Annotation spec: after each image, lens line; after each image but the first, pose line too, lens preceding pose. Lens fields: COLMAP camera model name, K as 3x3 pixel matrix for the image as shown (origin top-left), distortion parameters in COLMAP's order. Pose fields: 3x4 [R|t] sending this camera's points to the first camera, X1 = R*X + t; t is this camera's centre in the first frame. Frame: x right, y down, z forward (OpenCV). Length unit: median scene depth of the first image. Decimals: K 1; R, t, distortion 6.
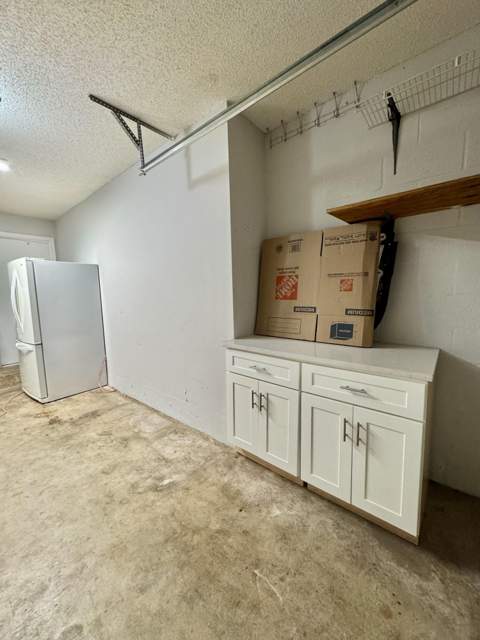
lens RADIAL K [[257.2, 0, 240.0], [0, 257.2, 320.0], [0, 0, 1]] dist [-0.001294, 0.000427]
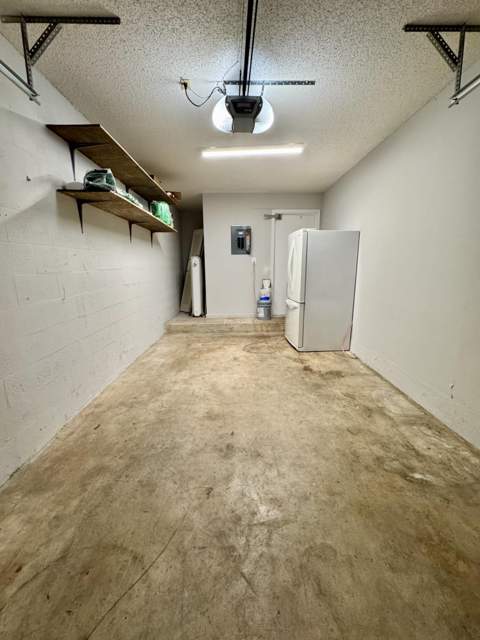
lens RADIAL K [[257.2, 0, 240.0], [0, 257.2, 320.0], [0, 0, 1]] dist [-0.001294, 0.000427]
pose [[0.659439, 0.180449, -0.729780, -0.102865], [-0.092733, 0.982876, 0.159235, 0.010180], [0.746017, -0.037331, 0.664880, -0.022261]]
